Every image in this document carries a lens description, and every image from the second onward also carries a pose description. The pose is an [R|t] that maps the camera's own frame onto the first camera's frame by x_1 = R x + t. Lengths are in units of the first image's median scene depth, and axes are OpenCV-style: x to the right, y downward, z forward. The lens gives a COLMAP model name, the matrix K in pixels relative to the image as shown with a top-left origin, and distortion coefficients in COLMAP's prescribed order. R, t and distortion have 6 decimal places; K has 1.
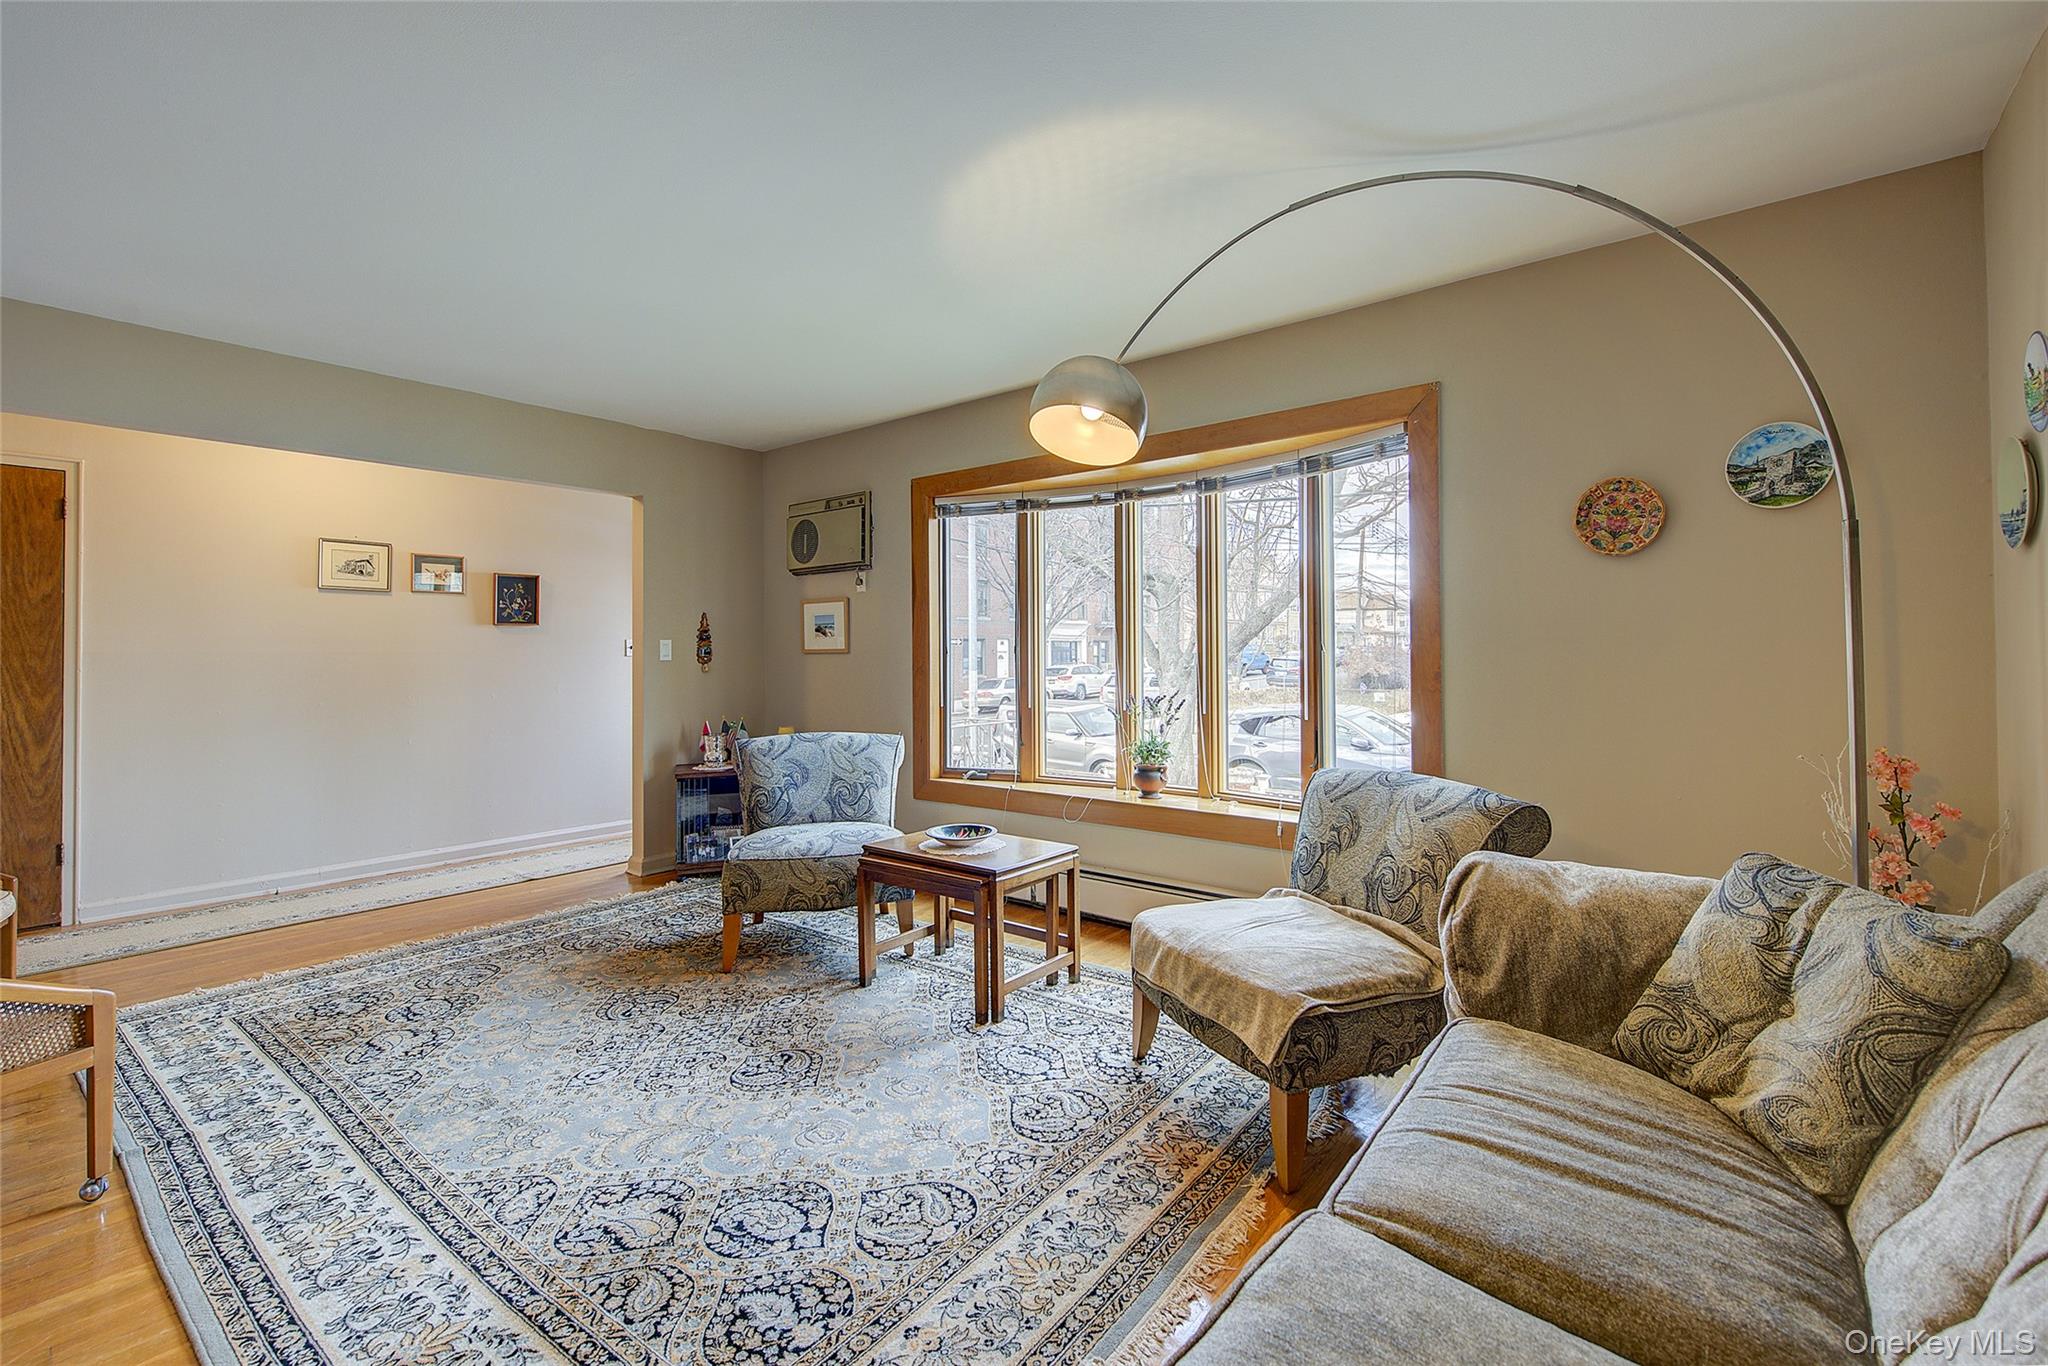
lens RADIAL K [[896.9, 0, 1023.9], [0, 896.9, 646.4], [0, 0, 1]] dist [-0.000422, -0.000225]
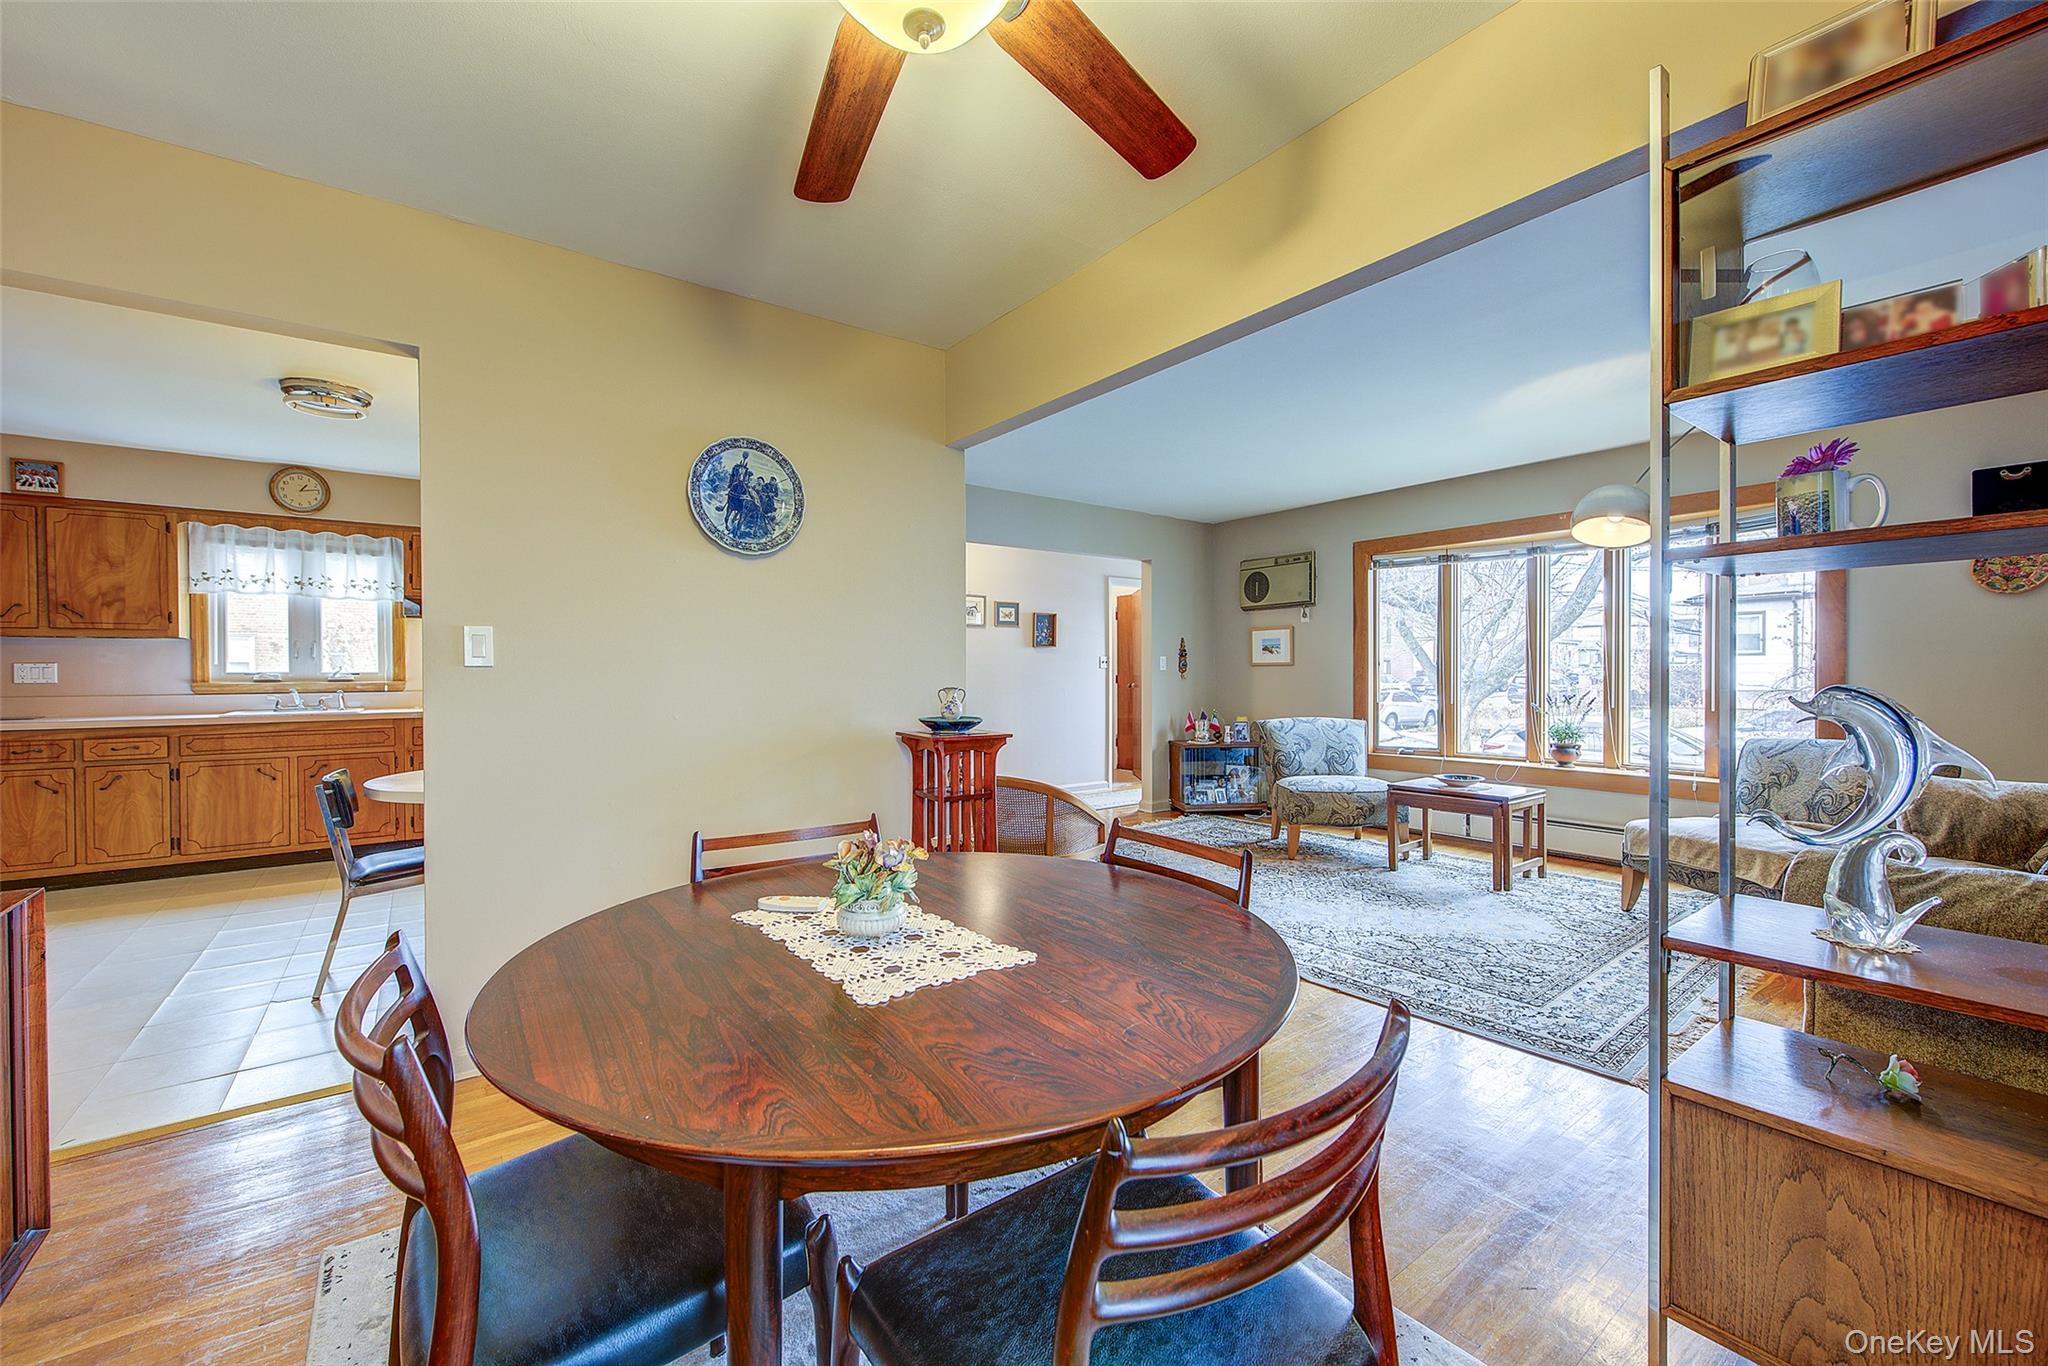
lens RADIAL K [[802.9, 0, 1024.0], [0, 802.9, 683.0], [0, 0, 1]] dist [0.001415, -0.001769]
pose [[0.965634, 0.006118, -0.259834, -0.356264], [-0.000471, 0.999762, 0.021790, 0.010205], [0.259906, -0.020919, 0.965407, -0.439667]]
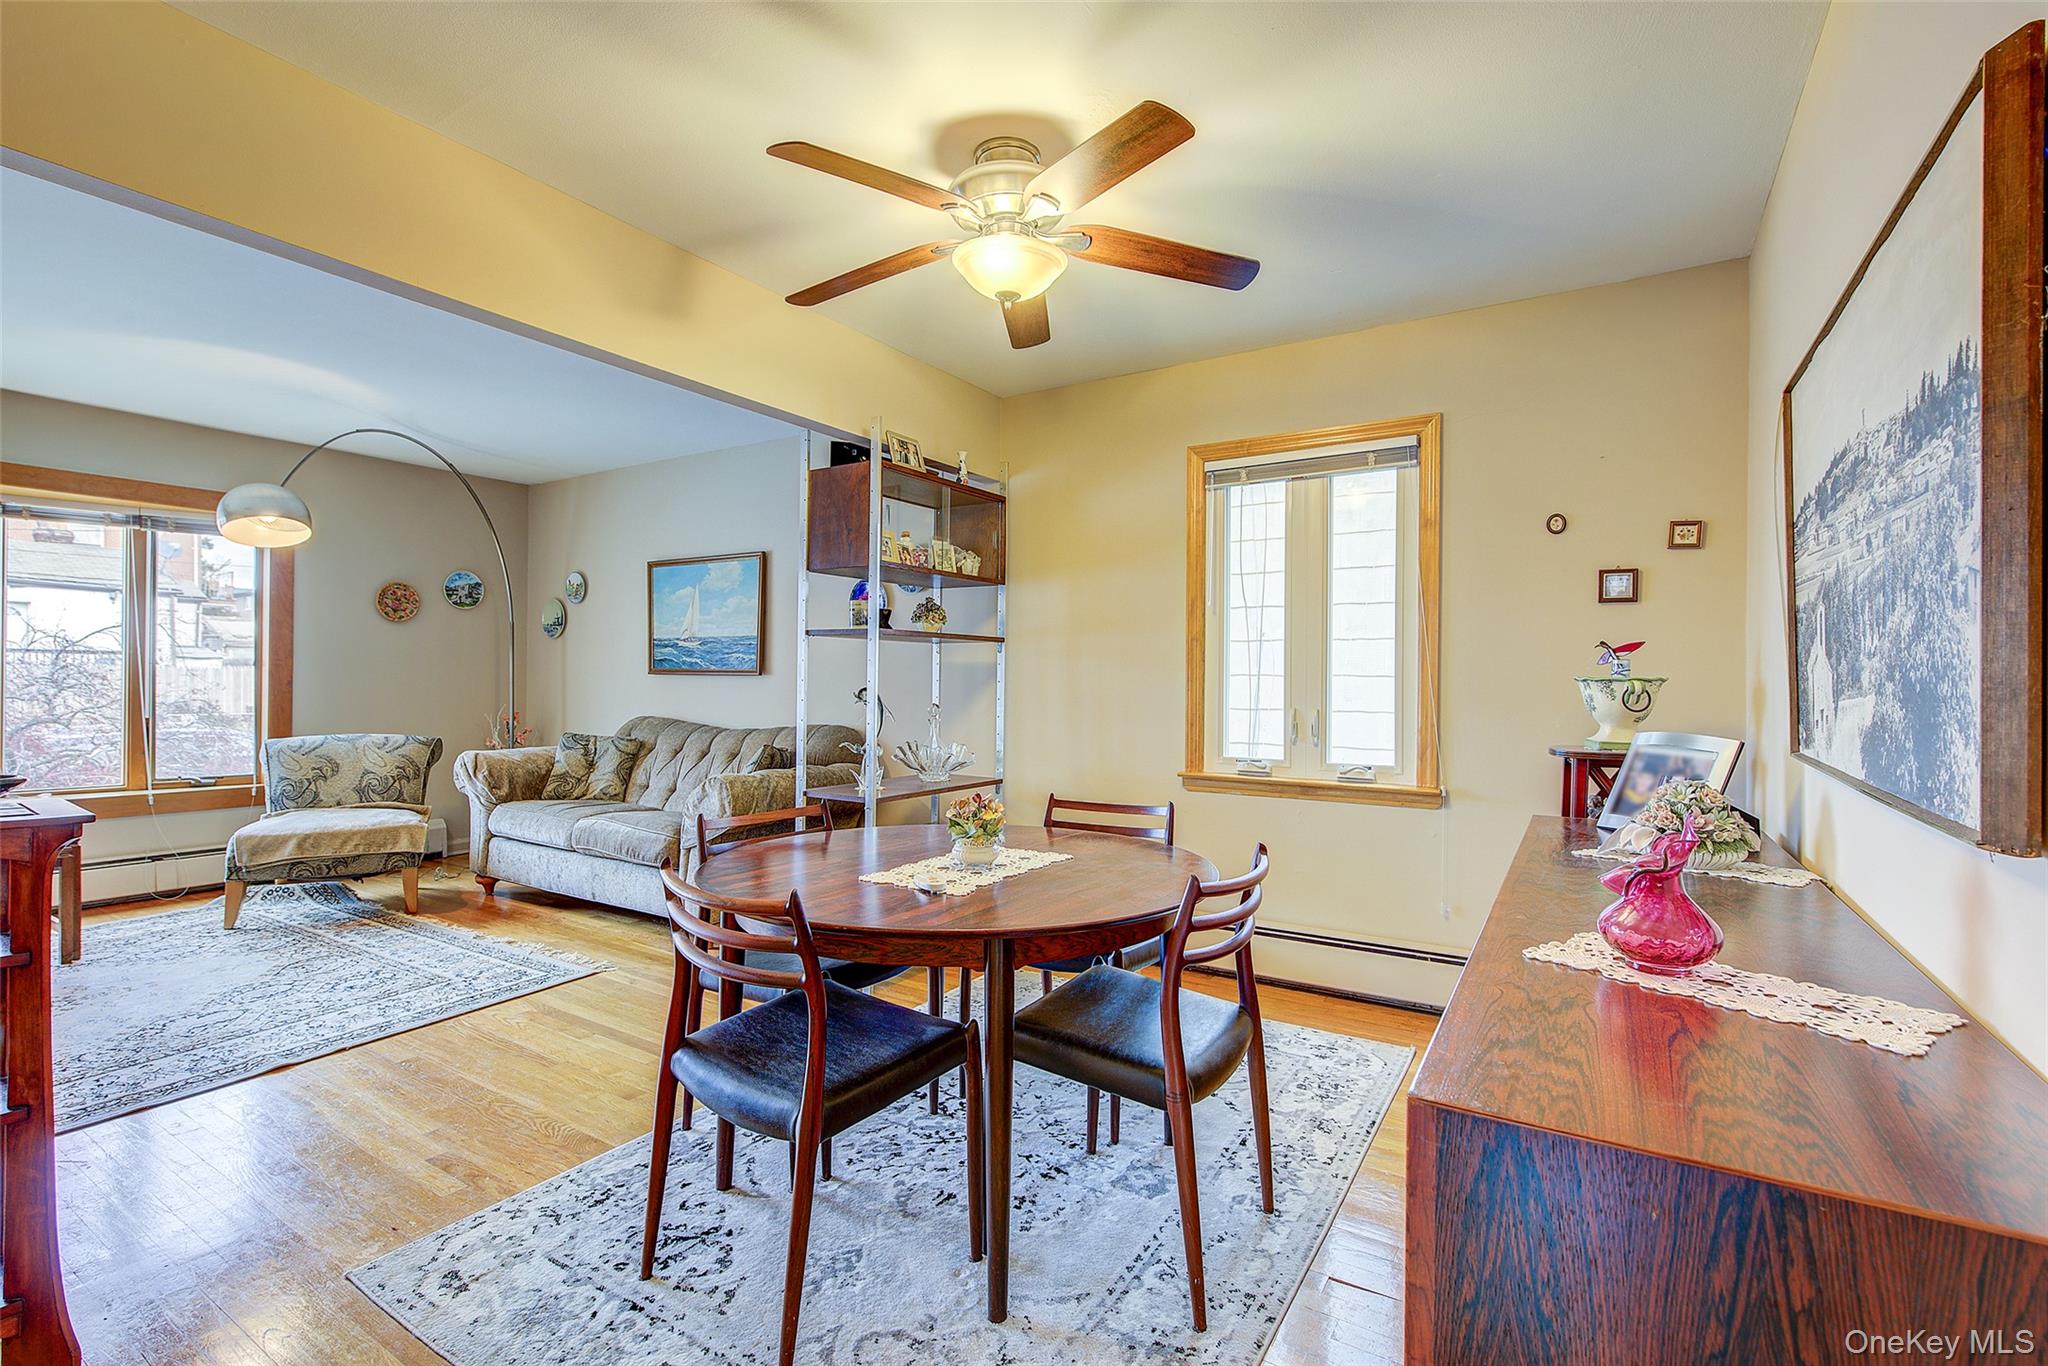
lens RADIAL K [[922.7, 0, 1024.0], [0, 922.7, 683.0], [0, 0, 1]] dist [0.001132, 0.000057]
pose [[-0.104358, 0.012539, 0.994461, -1.013862], [-0.012049, 0.999831, -0.013871, 0.030965], [-0.994467, -0.013429, -0.104190, -0.107572]]
